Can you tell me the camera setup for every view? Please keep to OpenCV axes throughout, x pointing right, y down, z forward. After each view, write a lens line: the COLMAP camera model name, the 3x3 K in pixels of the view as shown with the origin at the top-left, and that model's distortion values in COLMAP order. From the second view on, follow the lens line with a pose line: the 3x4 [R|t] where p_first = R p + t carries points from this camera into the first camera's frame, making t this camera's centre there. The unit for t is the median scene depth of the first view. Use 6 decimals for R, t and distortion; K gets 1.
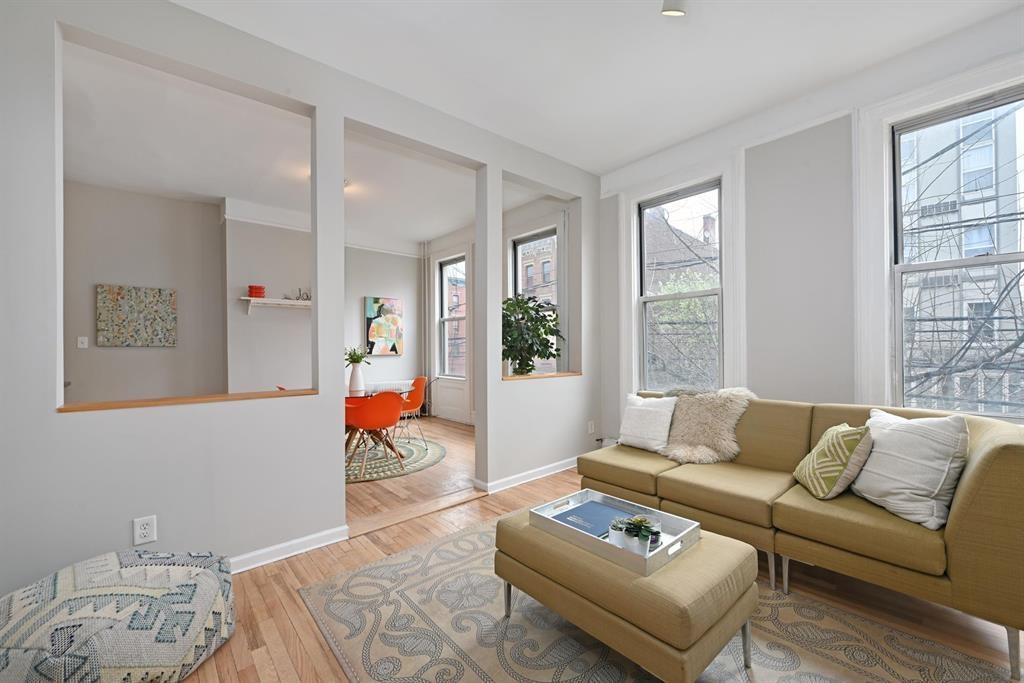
lens RADIAL K [[430.0, 0, 512.0], [0, 430.0, 341.5], [0, 0, 1]] dist [0.055662, -0.000193]
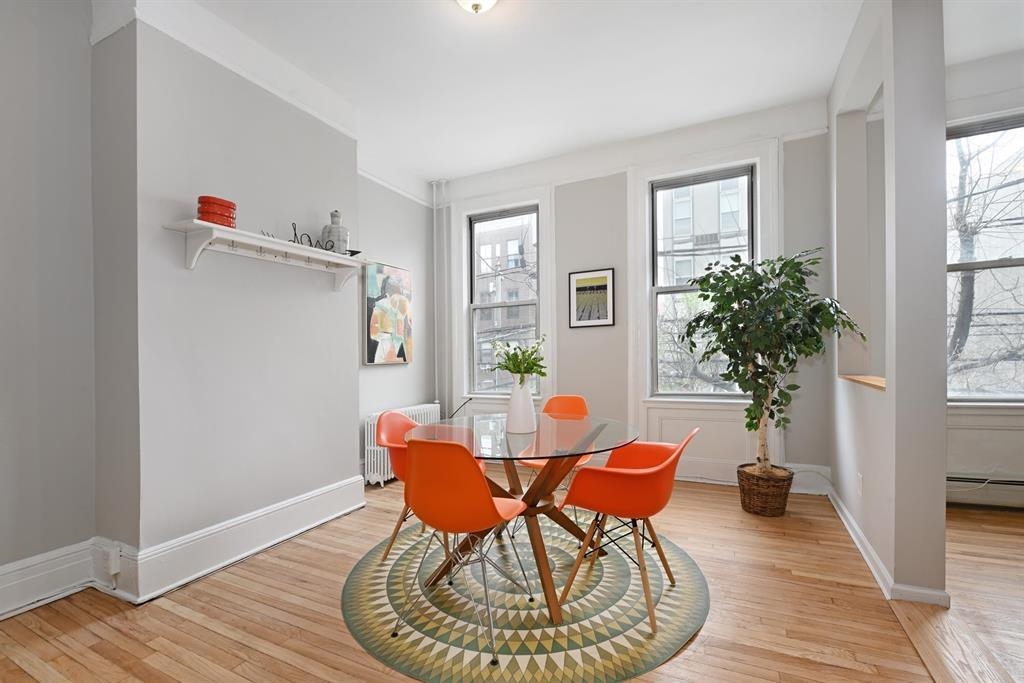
lens RADIAL K [[440.8, 0, 517.0], [0, 440.8, 364.6], [0, 0, 1]] dist [-0.047974, 0.016964]
pose [[0.916362, -0.021902, 0.399752, -0.431838], [0.013099, 0.999608, 0.024742, 0.023003], [-0.400137, -0.017436, 0.916289, 0.446465]]
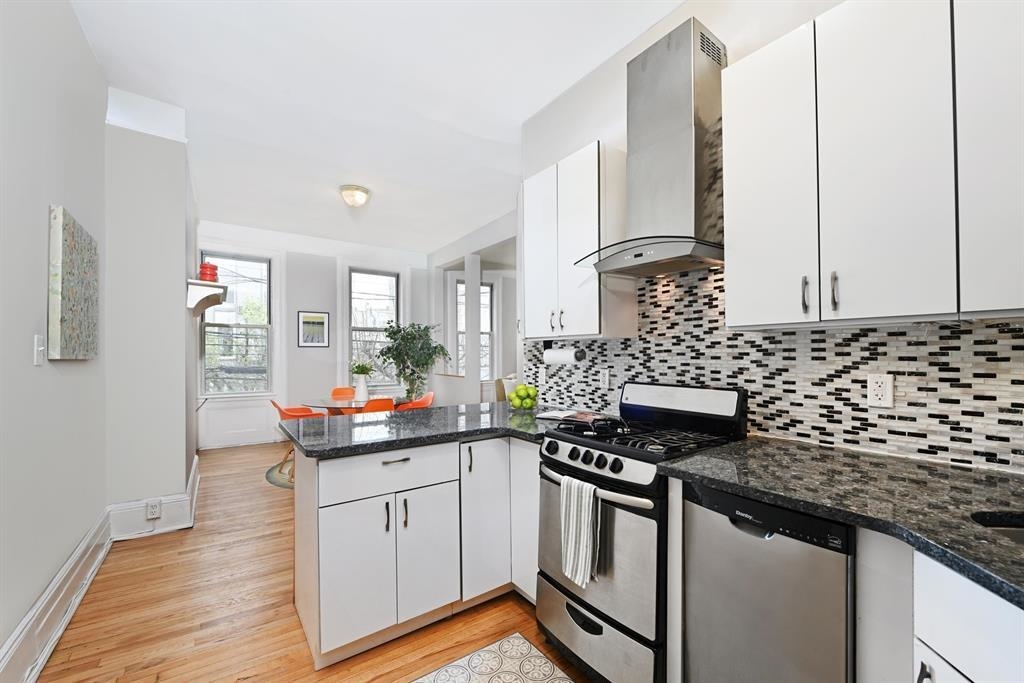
lens RADIAL K [[416.9, 0, 504.0], [0, 416.9, 356.6], [0, 0, 1]] dist [-0.009434, -0.000089]
pose [[0.123598, -0.002318, 0.992330, -1.031766], [-0.012515, 0.999914, 0.003894, -0.002754], [-0.992253, -0.012900, 0.123558, 0.422444]]
